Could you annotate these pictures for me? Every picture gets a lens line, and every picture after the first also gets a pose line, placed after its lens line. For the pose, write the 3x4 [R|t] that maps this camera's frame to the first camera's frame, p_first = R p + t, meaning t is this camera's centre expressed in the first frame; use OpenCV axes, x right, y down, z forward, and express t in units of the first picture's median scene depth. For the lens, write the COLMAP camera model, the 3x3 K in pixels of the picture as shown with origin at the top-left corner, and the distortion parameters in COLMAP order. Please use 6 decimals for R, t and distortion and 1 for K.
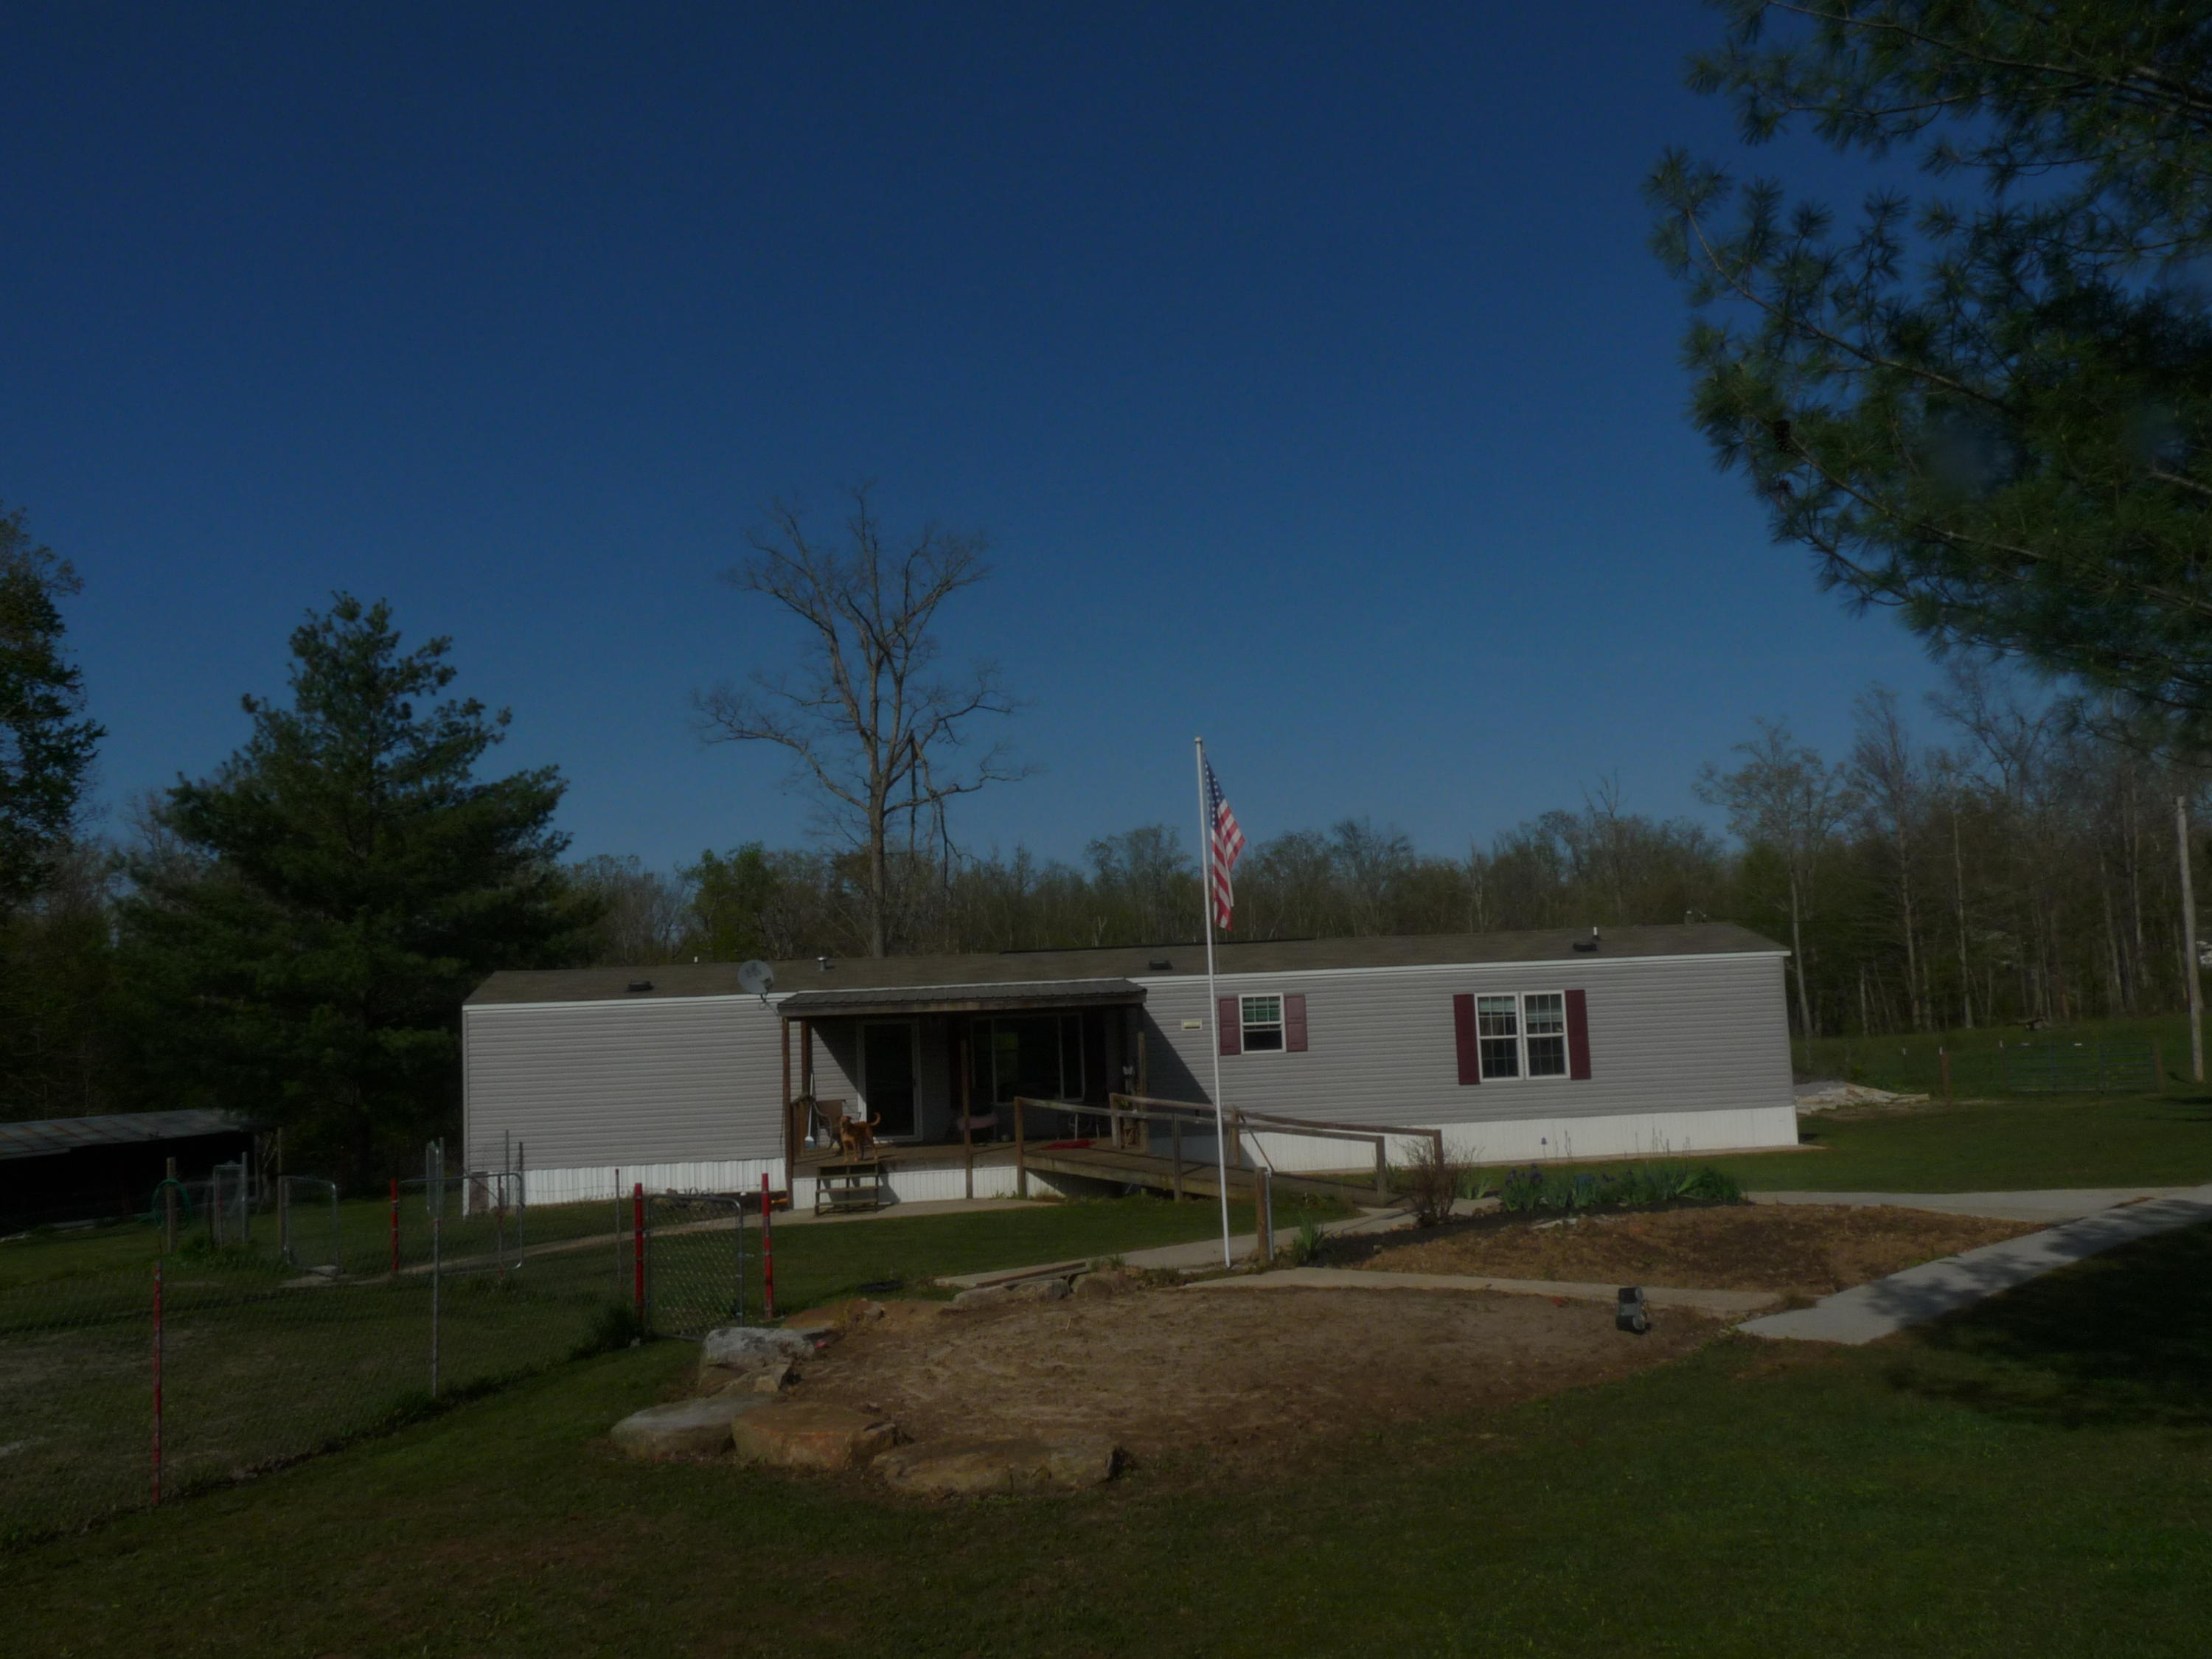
lens RADIAL K [[1766.8, 0, 1109.5], [0, 1766.8, 833.9], [0, 0, 1]] dist [-0.007791, -0.025097]
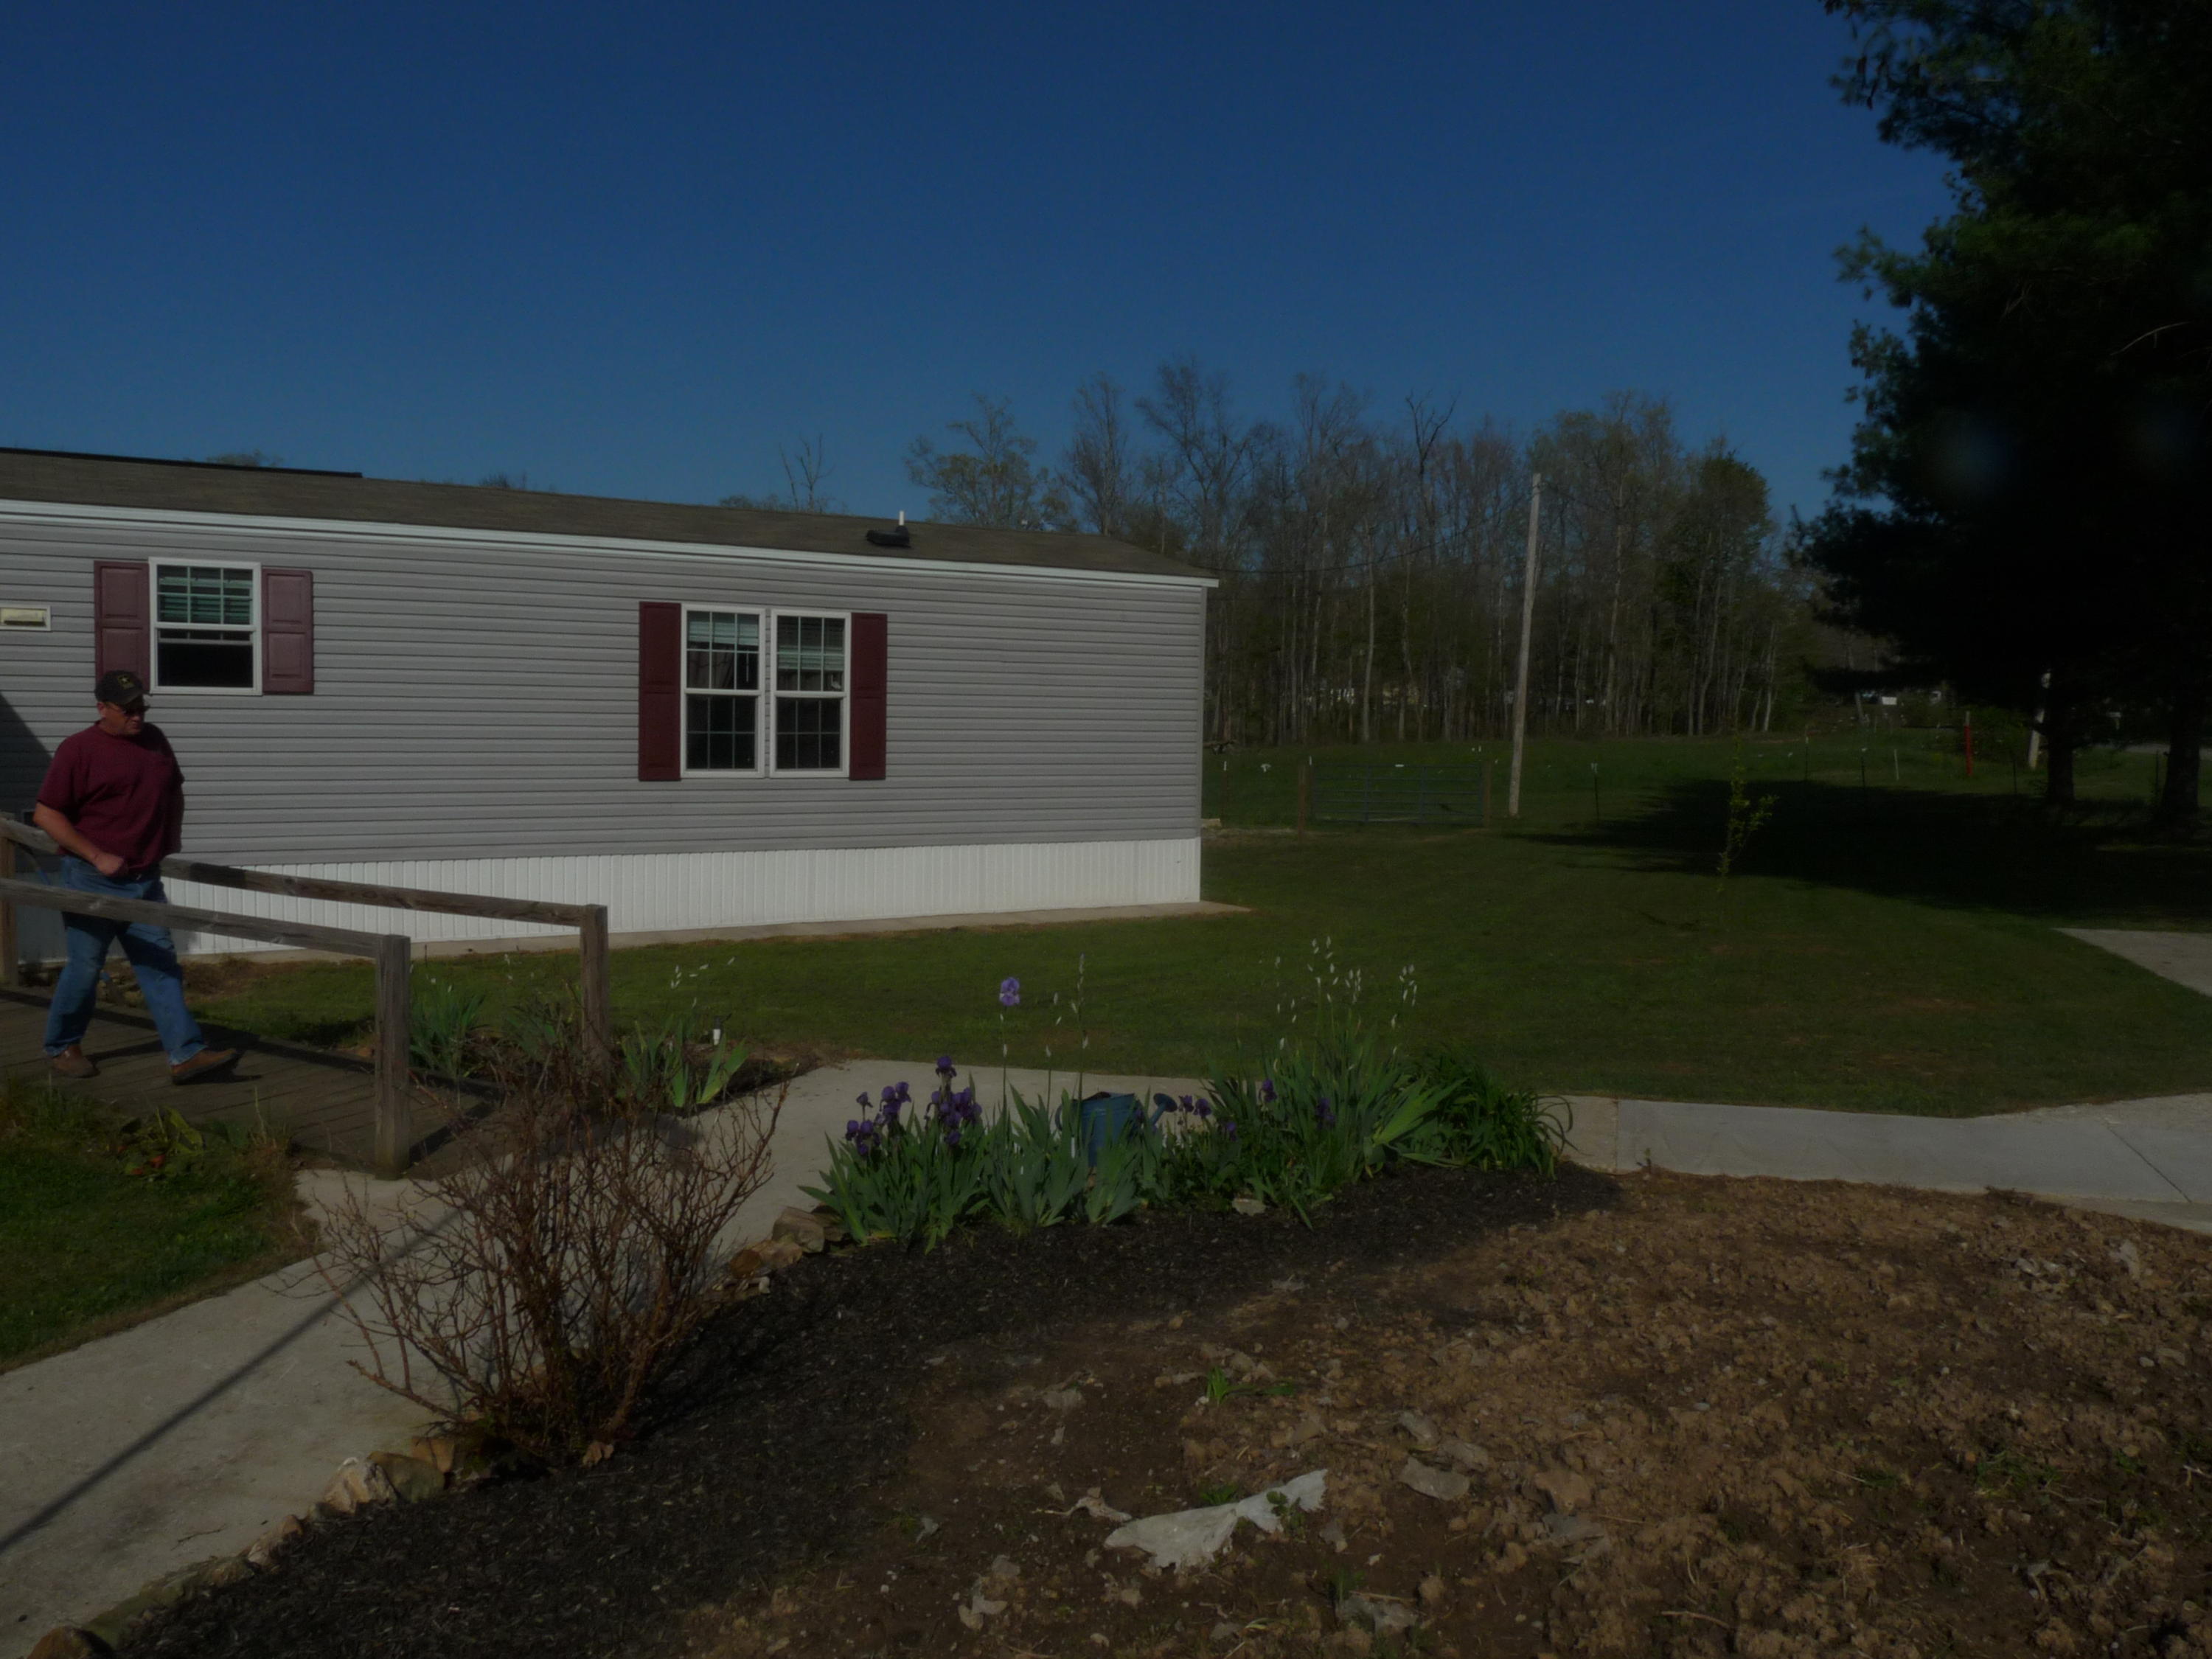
lens RADIAL K [[1766.8, 0, 1100.8], [0, 1766.8, 805.9], [0, 0, 1]] dist [-0.007791, -0.025097]
pose [[0.892925, 0.032197, 0.449054, 0.088086], [-0.098917, 0.987097, 0.125917, 0.071640], [-0.439205, -0.156853, 0.884588, 0.487515]]
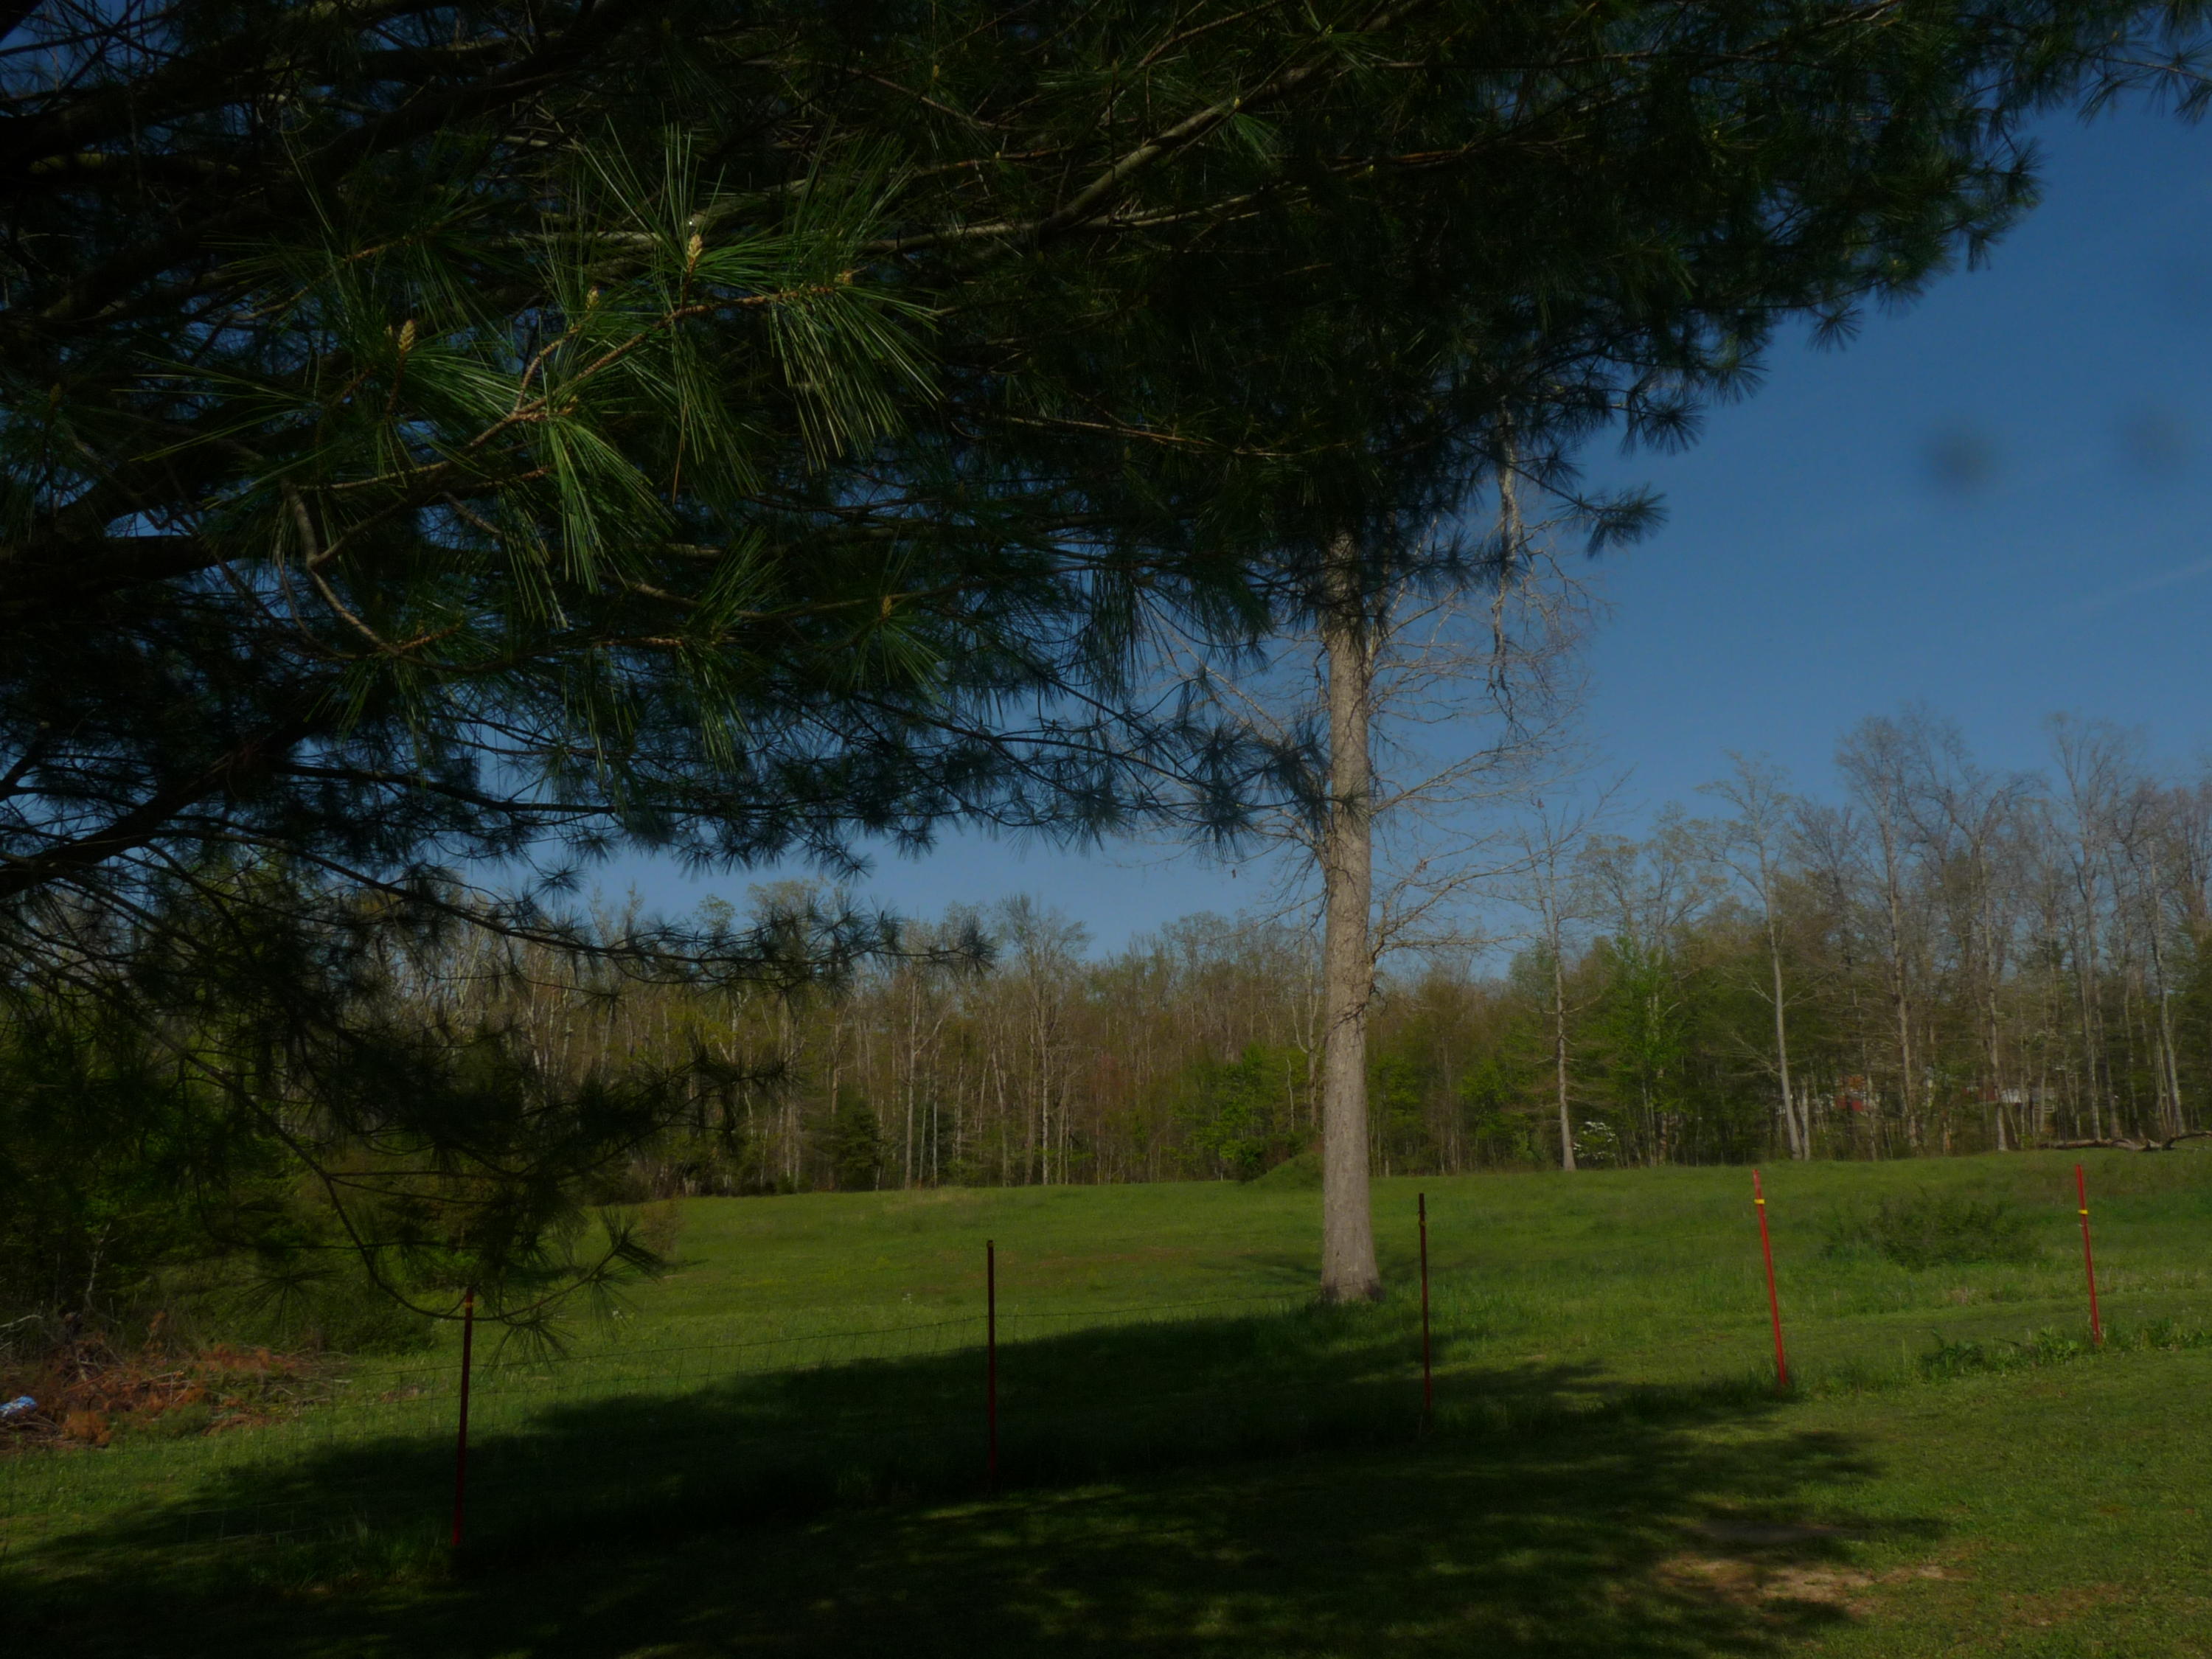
lens RADIAL K [[1766.8, 0, 1107.9], [0, 1766.8, 831.9], [0, 0, 1]] dist [-0.007791, -0.025097]
pose [[0.944629, 0.082073, 0.317711, -0.520853], [-0.055845, 0.994301, -0.090813, 0.202188], [-0.323354, 0.068043, 0.943829, 1.202055]]
